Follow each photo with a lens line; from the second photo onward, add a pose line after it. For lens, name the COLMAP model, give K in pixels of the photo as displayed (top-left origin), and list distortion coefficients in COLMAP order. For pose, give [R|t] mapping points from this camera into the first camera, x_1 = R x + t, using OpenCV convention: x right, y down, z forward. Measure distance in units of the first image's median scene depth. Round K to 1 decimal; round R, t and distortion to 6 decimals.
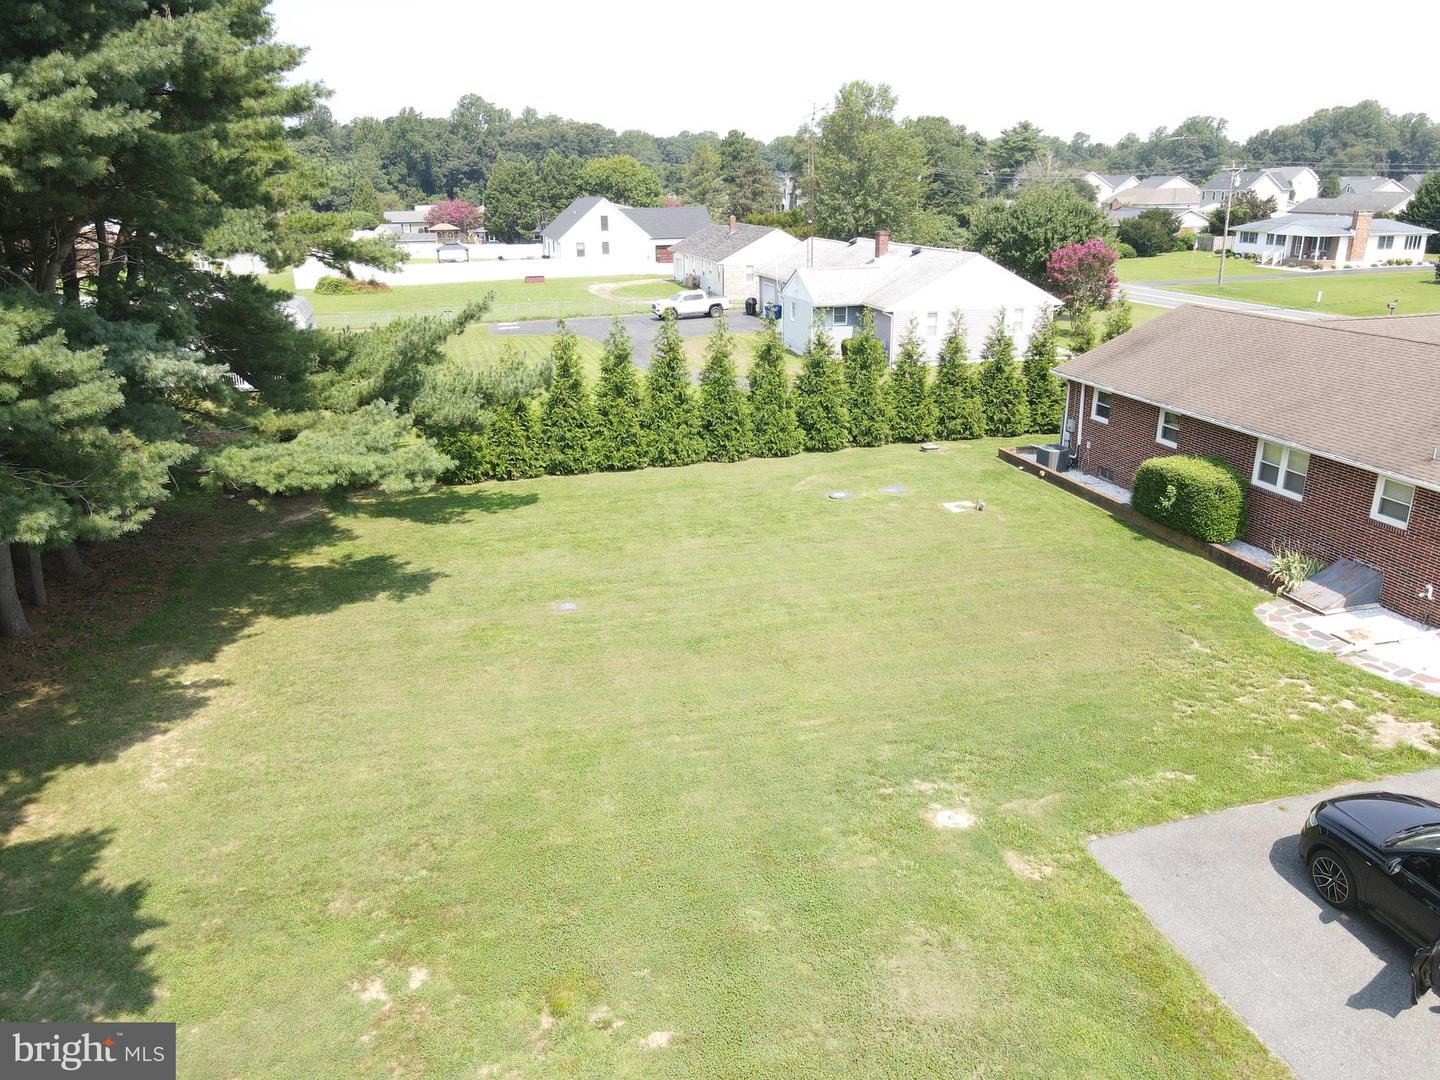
lens RADIAL K [[1066.0, 0, 720.0], [0, 1066.0, 540.0], [0, 0, 1]] dist [-0.005391, 0.029610]
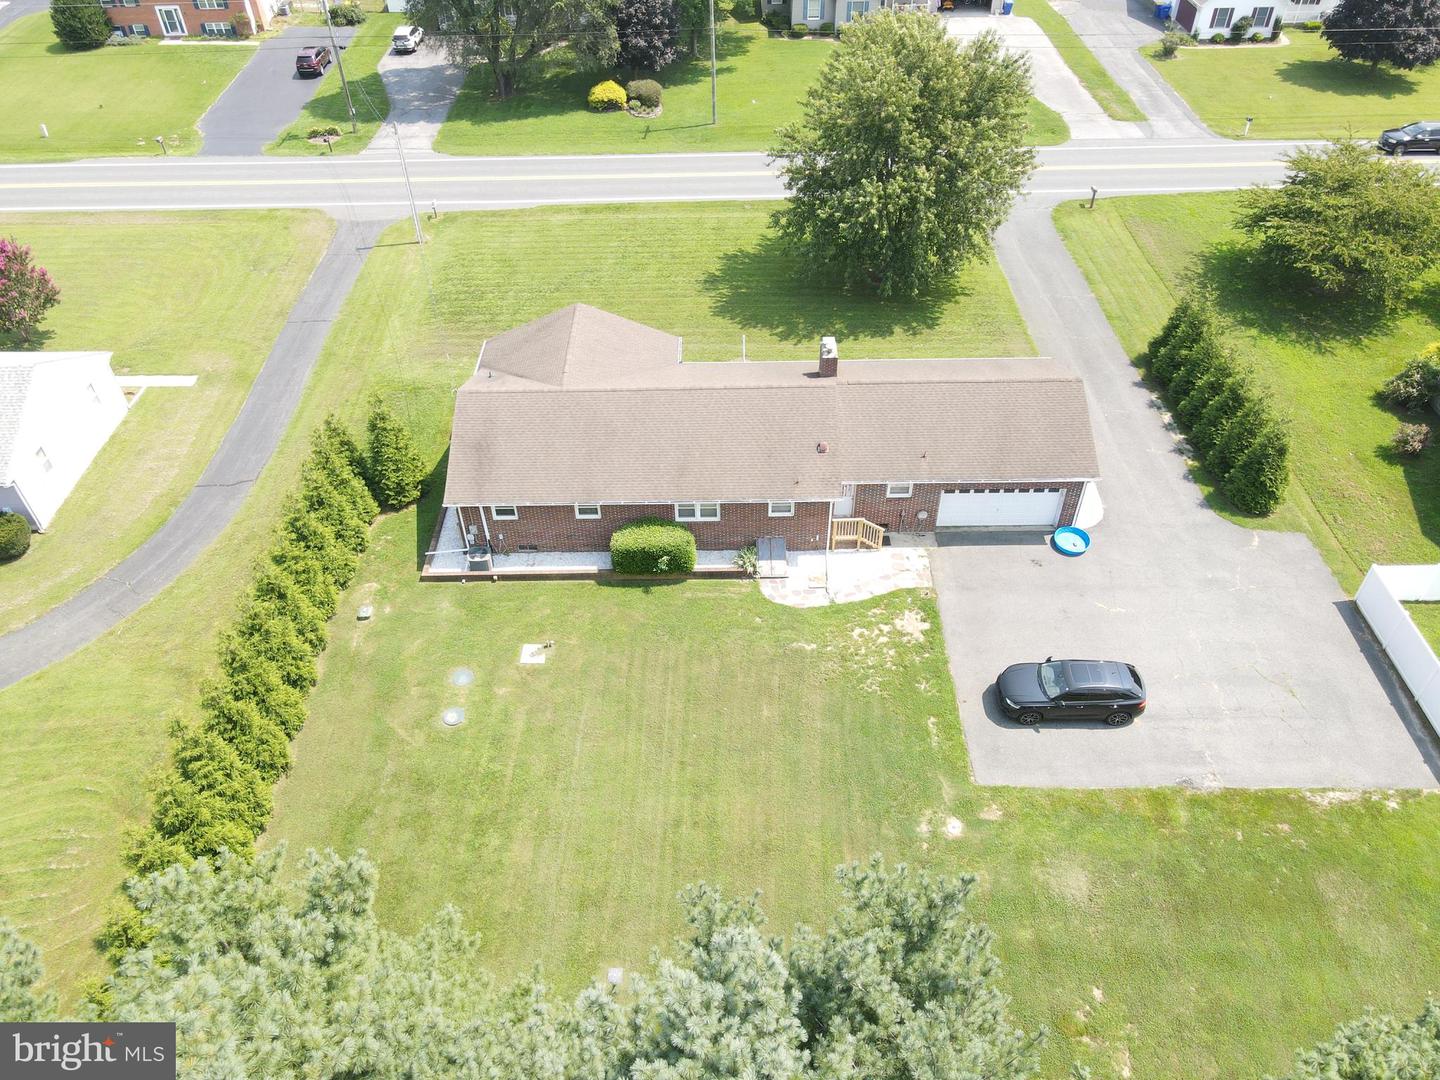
lens RADIAL K [[1063.3, 0, 720.0], [0, 1063.3, 540.0], [0, 0, 1]] dist [-0.000918, 0.021895]
pose [[0.250567, -0.644256, 0.722600, -0.457854], [0.322569, 0.759319, 0.565141, -0.655767], [-0.912779, 0.091482, 0.398077, 0.245902]]
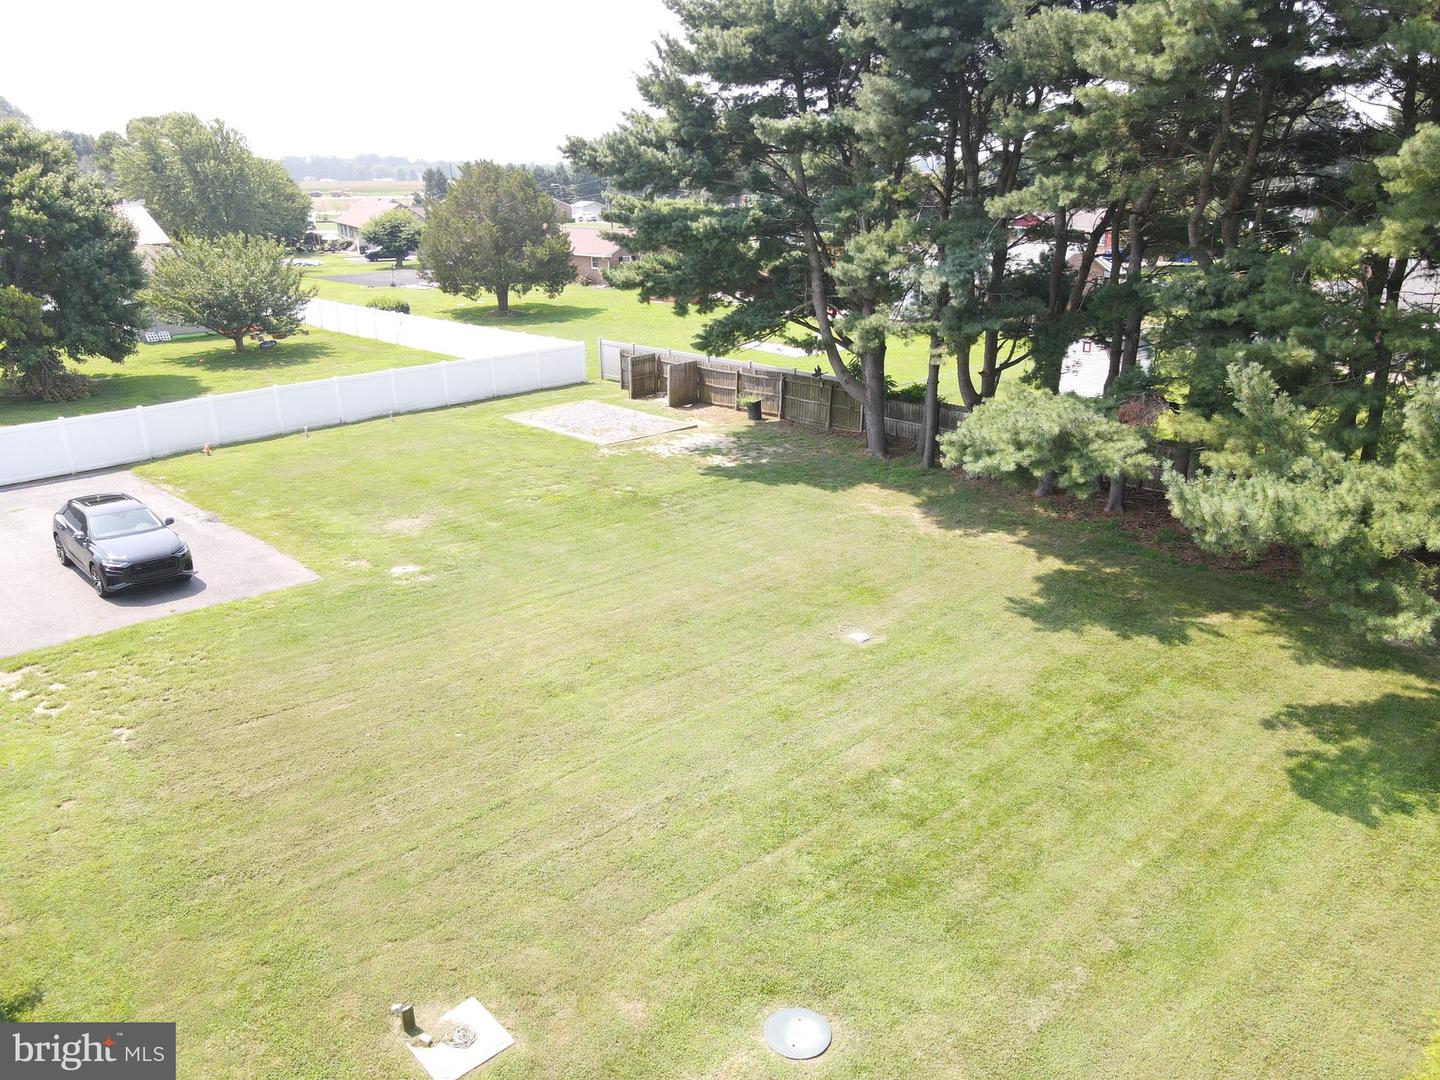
lens RADIAL K [[1055.9, 0, 700.3], [0, 1055.9, 575.0], [0, 0, 1]] dist [0.003885, 0.007370]
pose [[-0.870029, 0.197800, -0.451580, 0.245219], [-0.137391, 0.782415, 0.607413, -0.337581], [0.473469, 0.590510, -0.653548, 1.009769]]
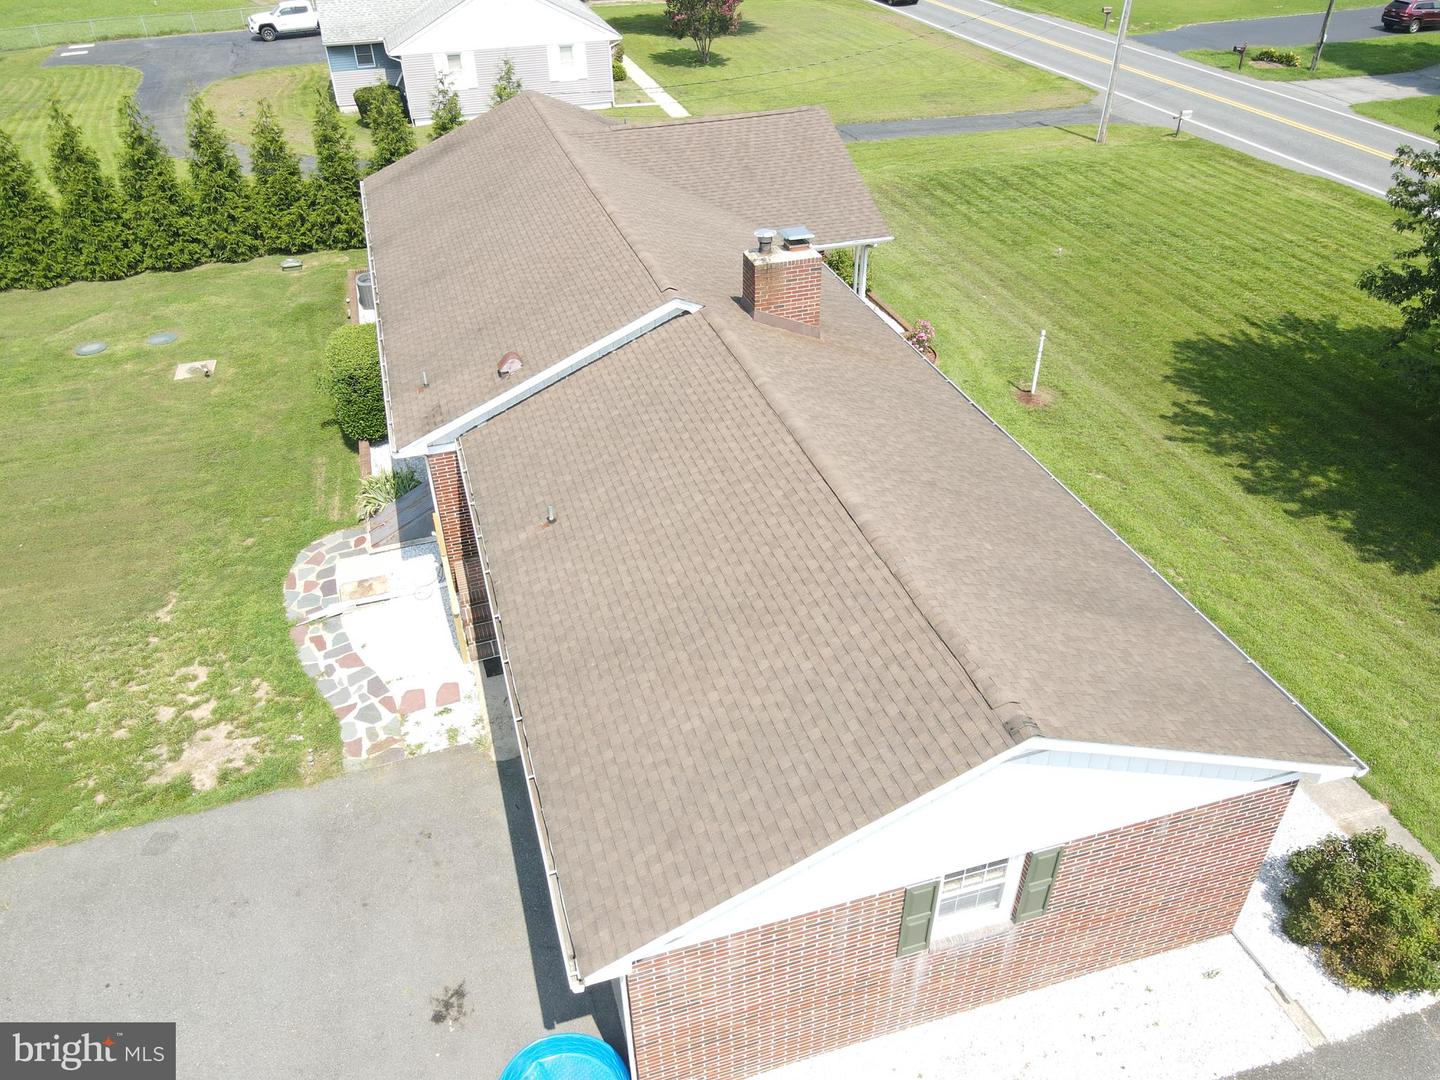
lens RADIAL K [[1063.3, 0, 720.0], [0, 1063.3, 540.0], [0, 0, 1]] dist [-0.000918, 0.021895]
pose [[0.998944, -0.030032, 0.034782, 0.525225], [0.018796, 0.957720, 0.287087, -0.118196], [-0.041933, -0.286130, 0.957273, 0.100088]]
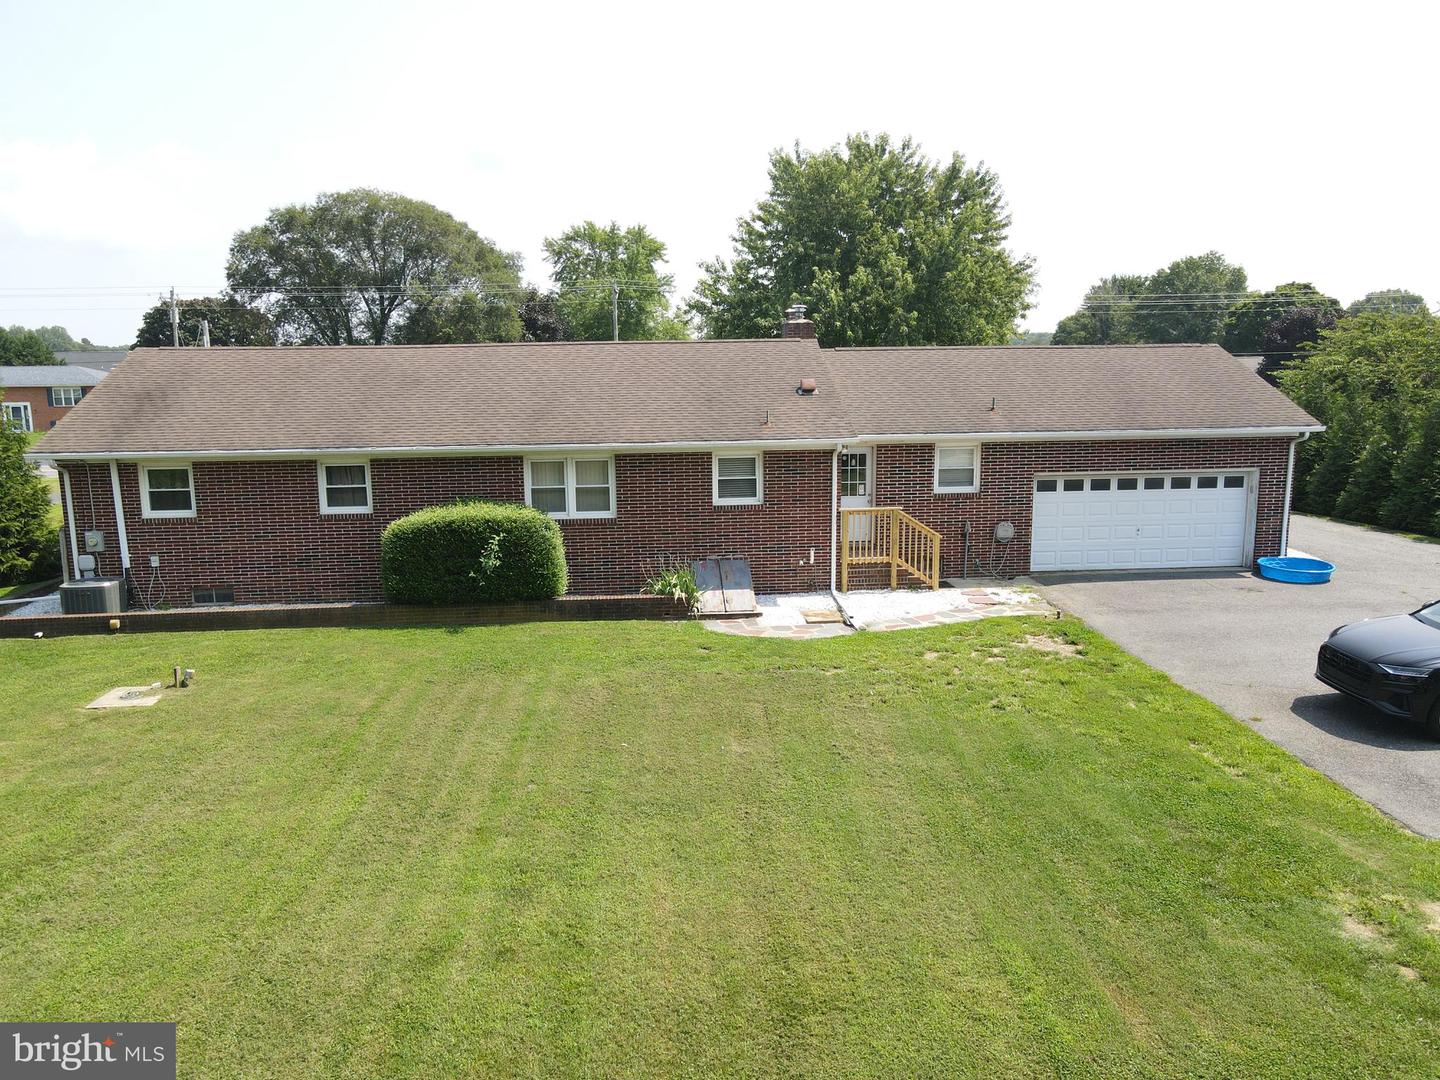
lens RADIAL K [[1055.3, 0, 716.4], [0, 1055.3, 553.8], [0, 0, 1]] dist [-0.002142, 0.048836]
pose [[0.172808, -0.166223, 0.970828, -0.161278], [0.326521, 0.939588, 0.102753, -0.047095], [-0.929259, 0.299239, 0.216644, 0.532872]]
